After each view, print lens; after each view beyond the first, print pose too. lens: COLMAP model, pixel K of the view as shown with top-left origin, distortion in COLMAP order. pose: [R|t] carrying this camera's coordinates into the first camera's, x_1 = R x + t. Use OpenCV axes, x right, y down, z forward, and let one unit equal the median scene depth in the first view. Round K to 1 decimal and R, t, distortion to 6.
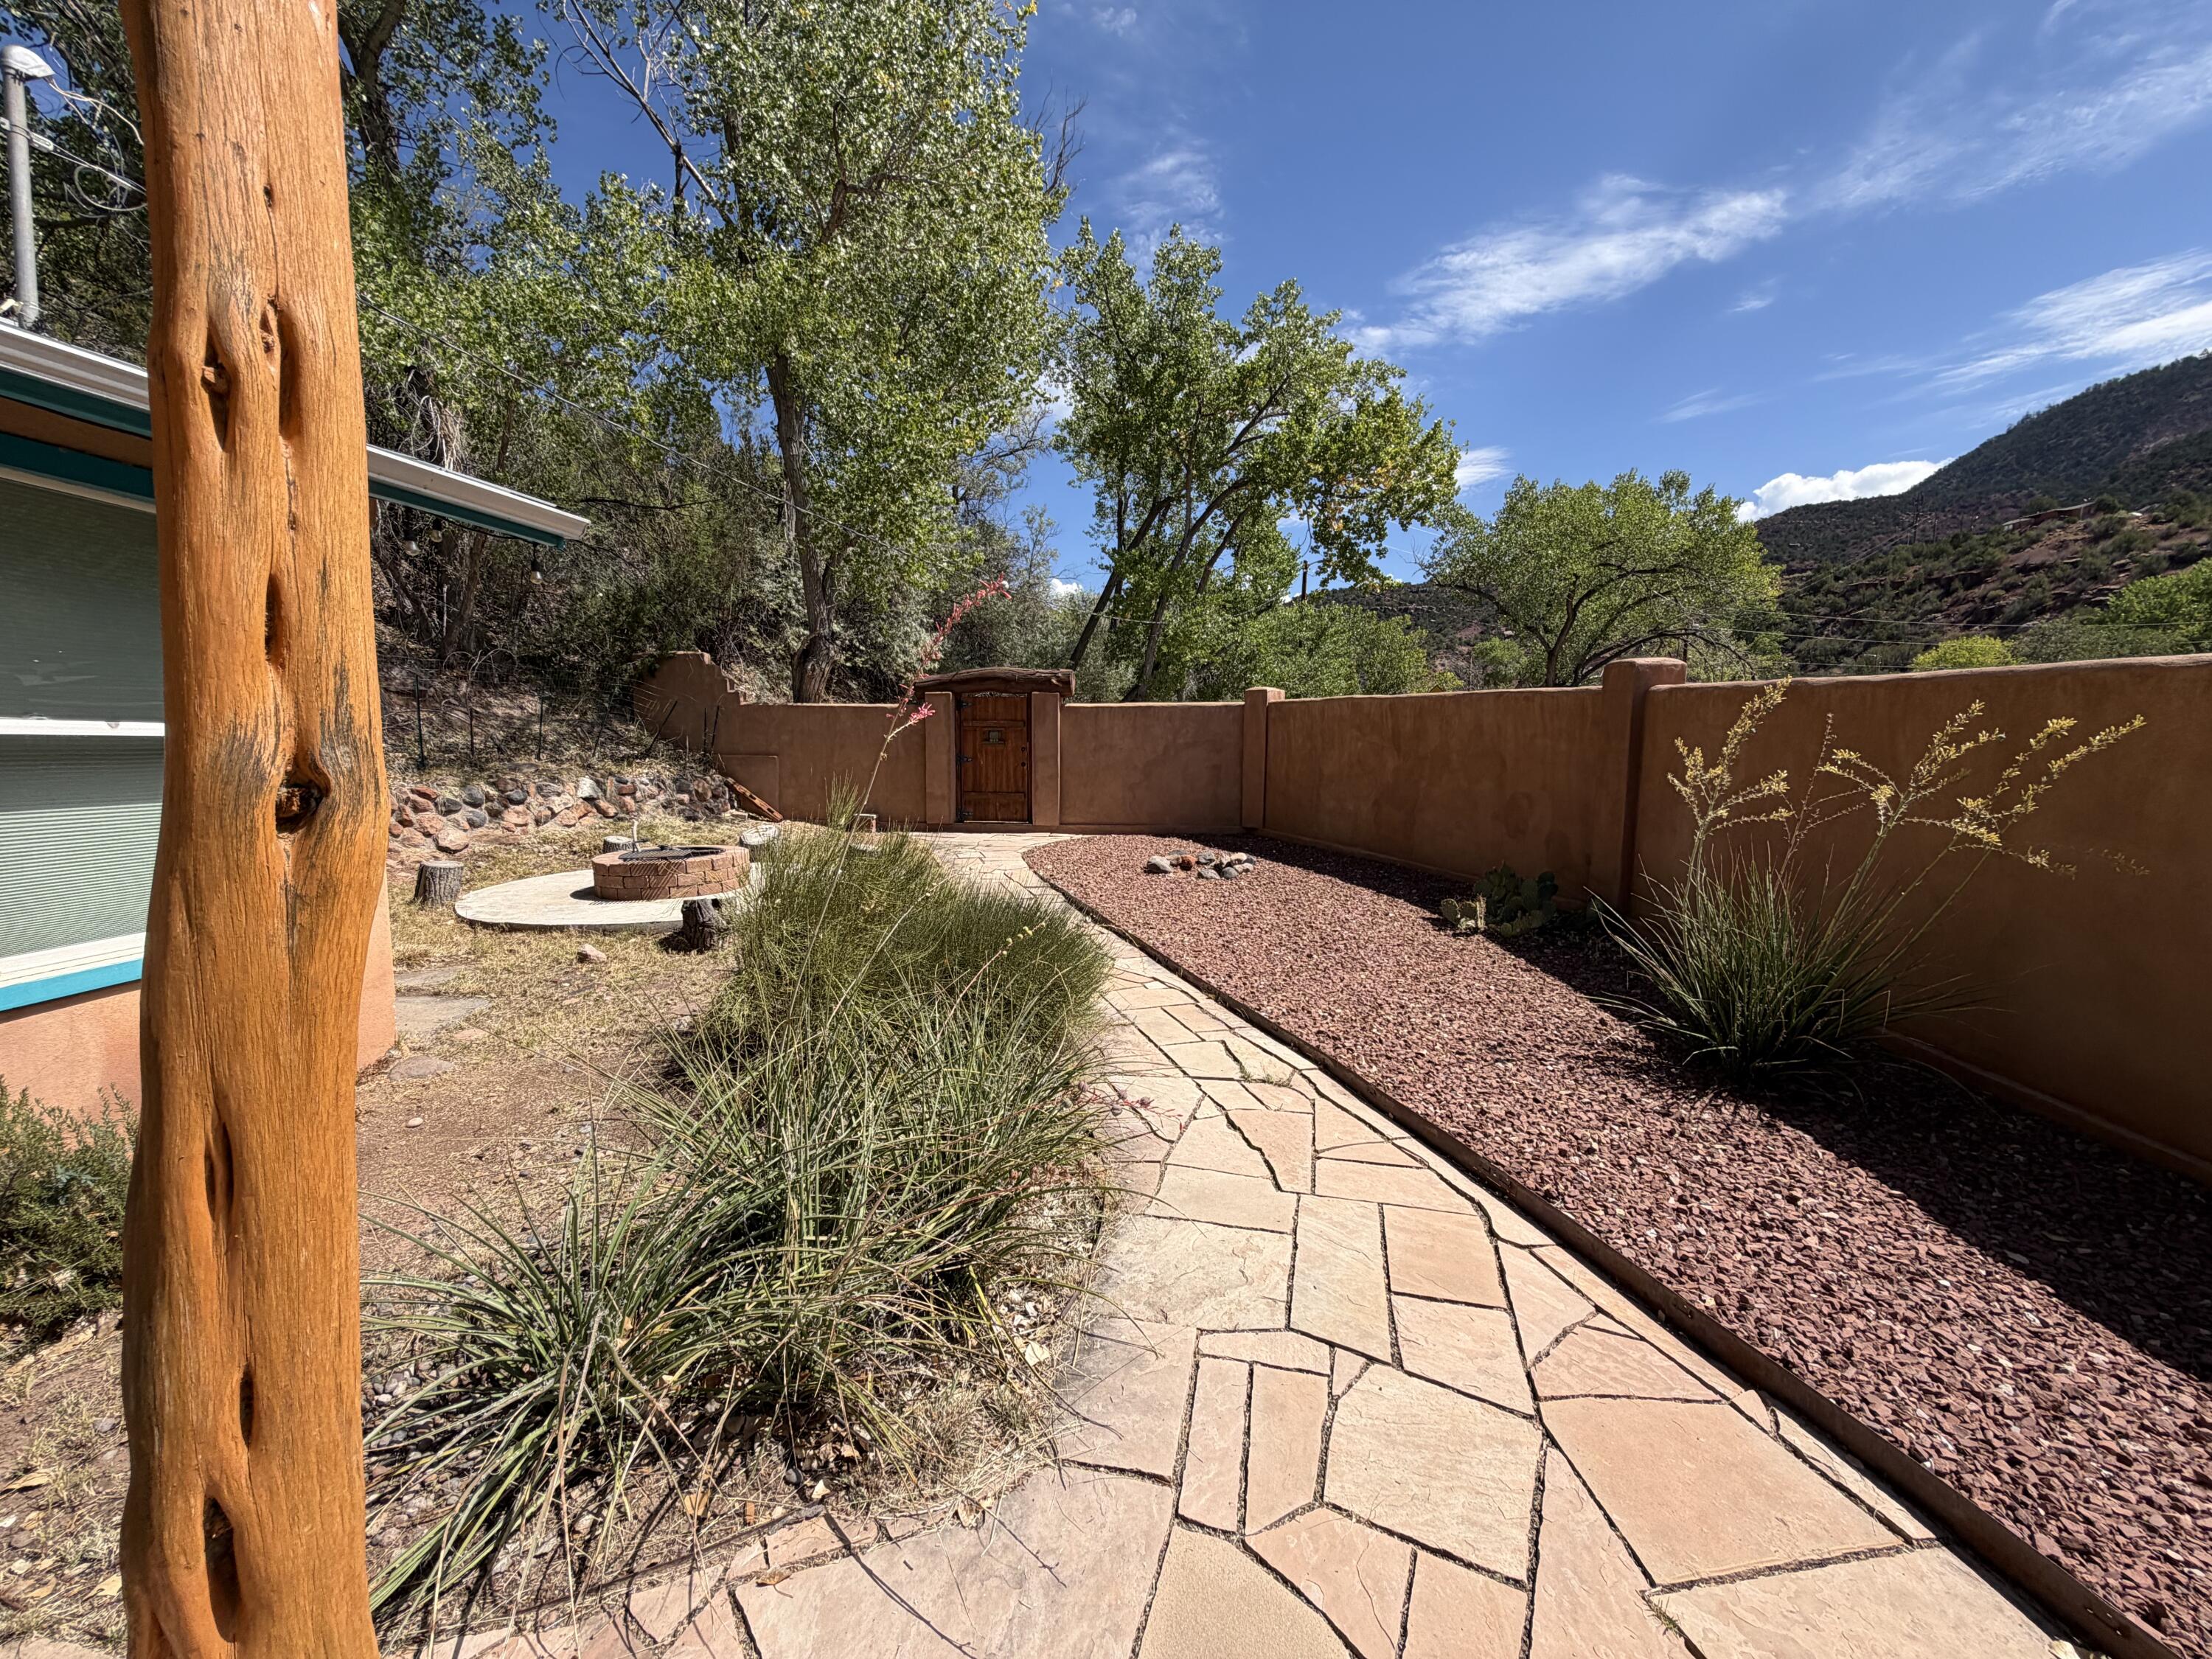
lens RADIAL K [[881.5, 0, 1100.9], [0, 881.5, 816.1], [0, 0, 1]] dist [0.003195, 0.000517]
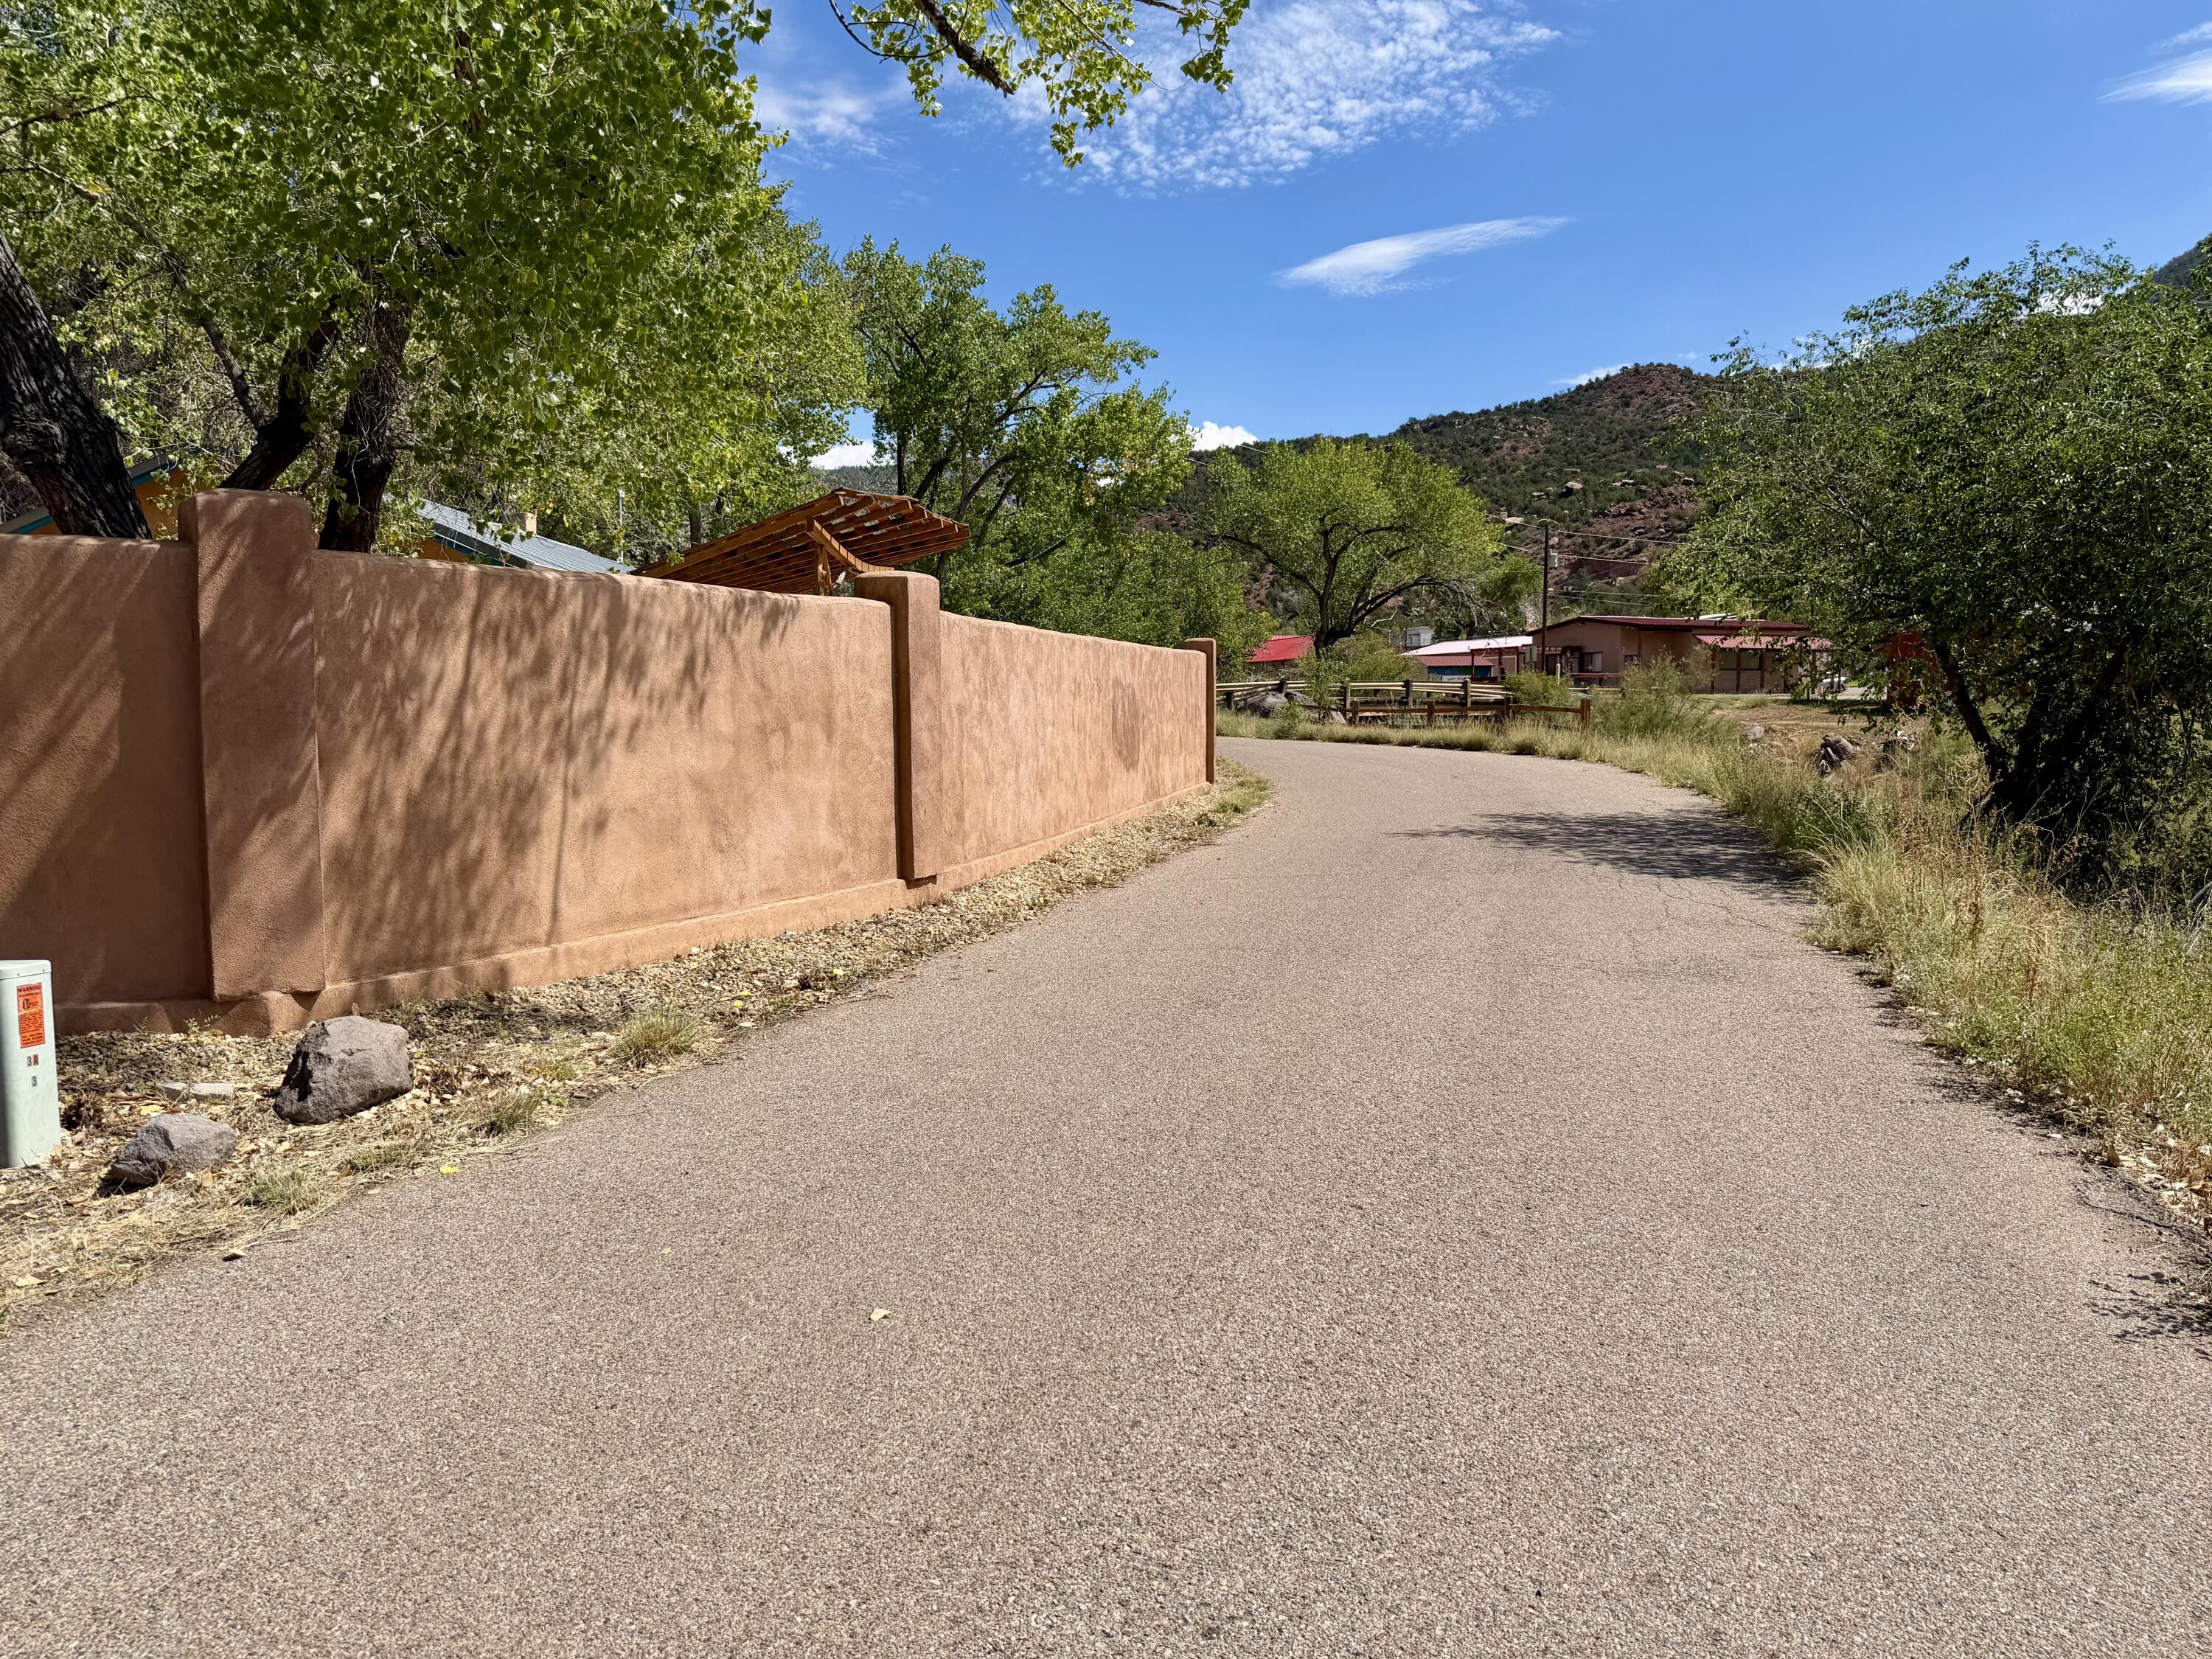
lens RADIAL K [[1531.9, 0, 1112.0], [0, 1531.9, 819.3], [0, 0, 1]] dist [-0.009040, -0.016531]
pose [[0.987182, -0.026164, 0.157437, -0.030437], [0.026926, 0.999634, -0.002706, 0.087790], [-0.157309, 0.006911, 0.987525, -0.900372]]
